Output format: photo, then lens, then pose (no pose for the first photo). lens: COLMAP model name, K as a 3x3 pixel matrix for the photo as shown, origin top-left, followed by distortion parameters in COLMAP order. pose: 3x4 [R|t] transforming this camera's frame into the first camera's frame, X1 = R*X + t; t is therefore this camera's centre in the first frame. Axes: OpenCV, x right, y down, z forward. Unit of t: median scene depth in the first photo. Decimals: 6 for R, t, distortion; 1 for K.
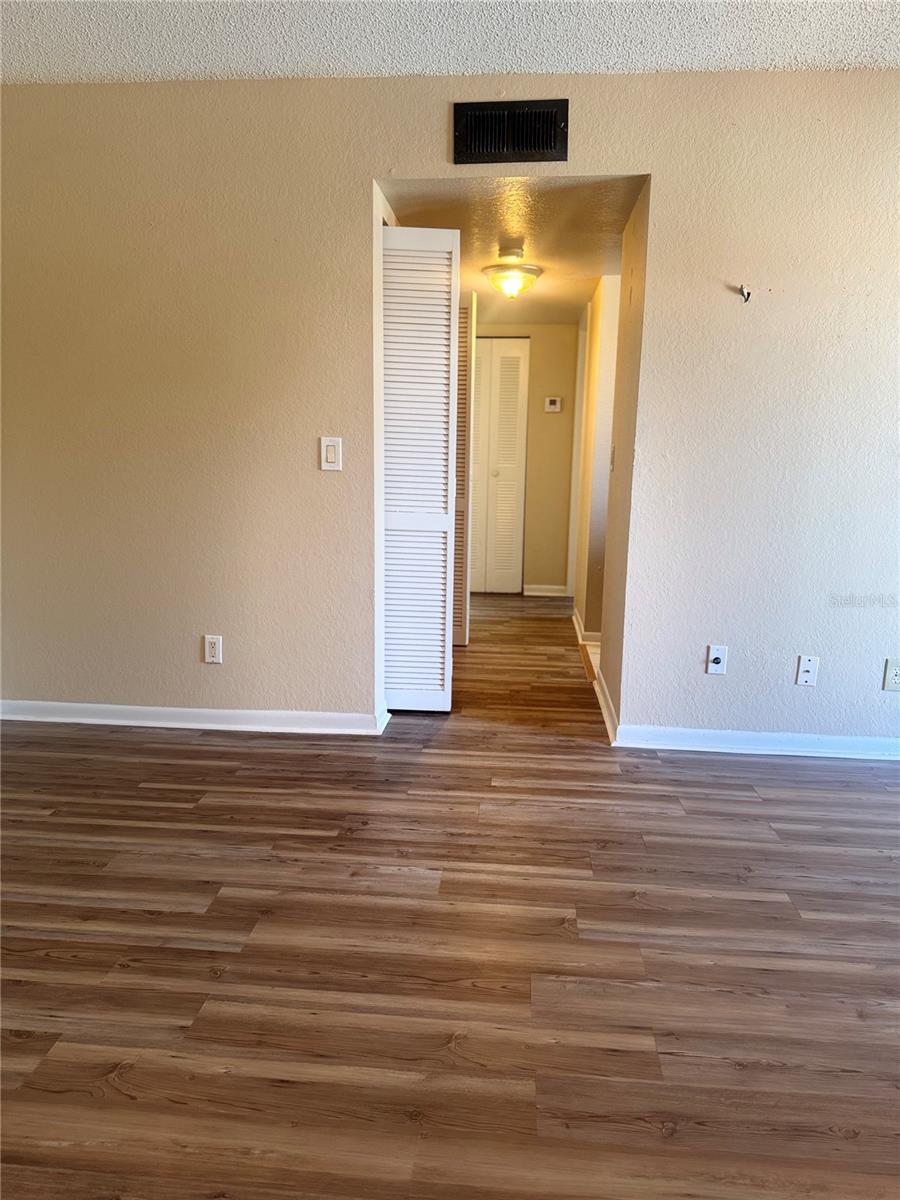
lens RADIAL K [[842.4, 0, 442.2], [0, 842.4, 607.4], [0, 0, 1]] dist [0.051578, -0.068120]
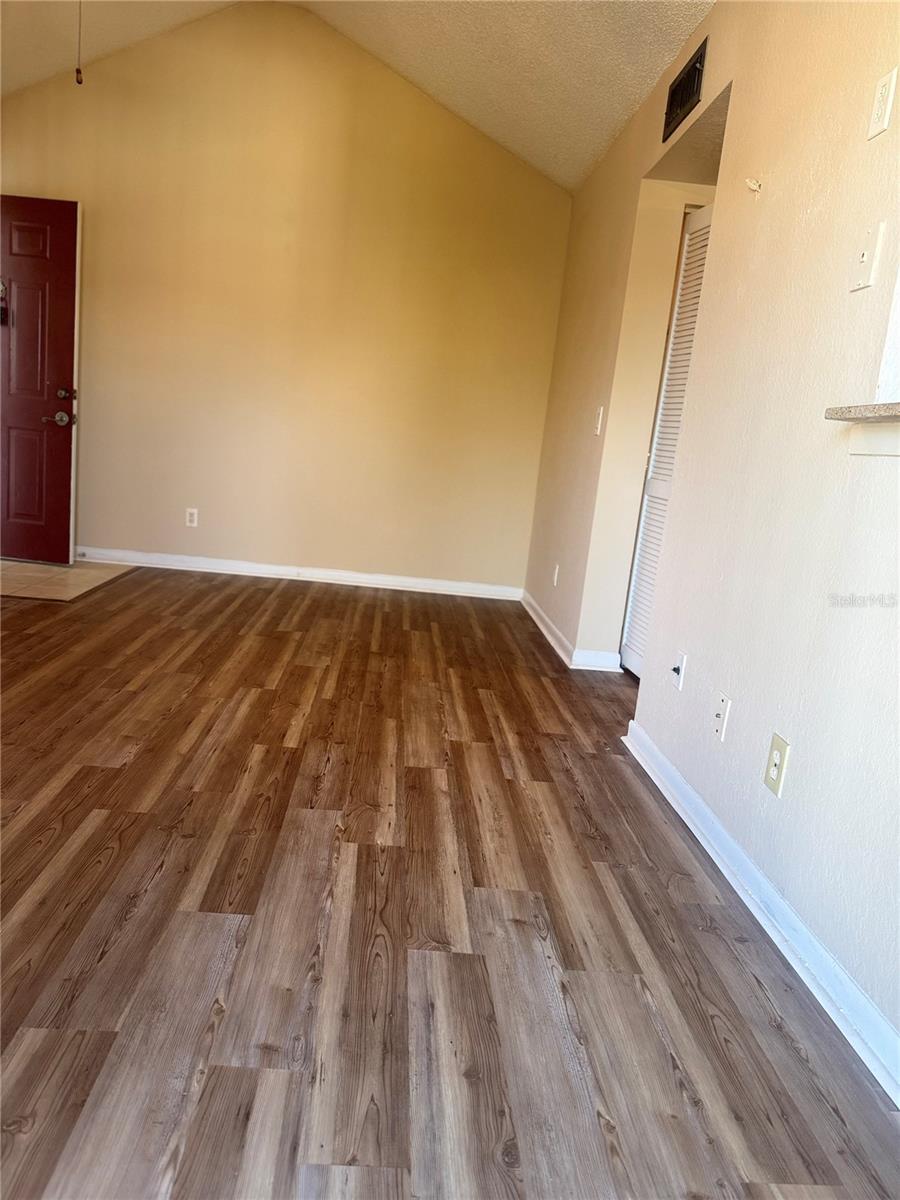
lens RADIAL K [[842.4, 0, 458.2], [0, 842.4, 605.2], [0, 0, 1]] dist [0.051578, -0.068120]
pose [[0.157435, 0.182627, -0.970496, 1.337209], [-0.286331, 0.948977, 0.132129, -0.048629], [0.945108, 0.257081, 0.201693, 0.827763]]
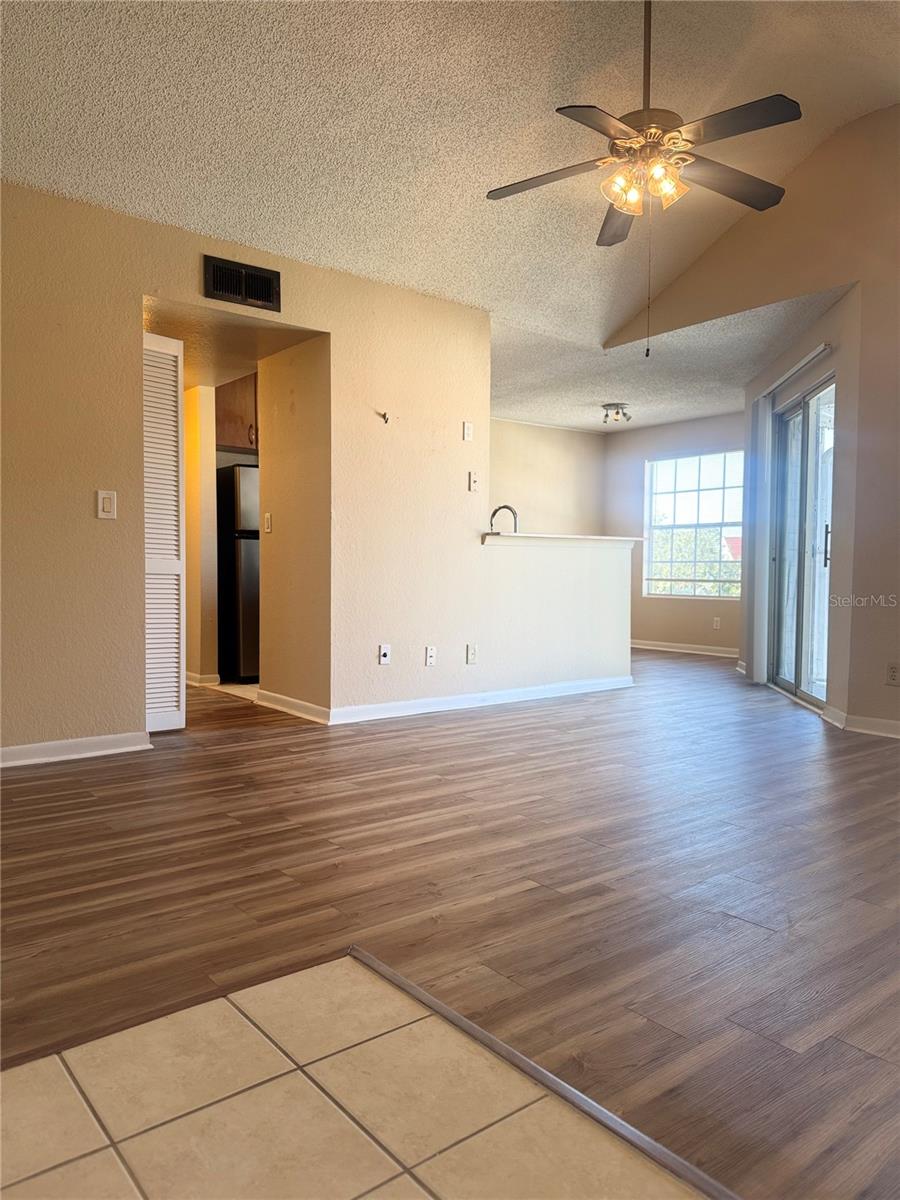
lens RADIAL K [[842.4, 0, 449.3], [0, 842.4, 606.4], [0, 0, 1]] dist [0.051578, -0.068120]
pose [[0.712446, -0.035806, 0.700812, -0.803298], [0.131538, 0.987809, -0.083252, 0.149876], [-0.689288, 0.151496, 0.708471, -0.172520]]
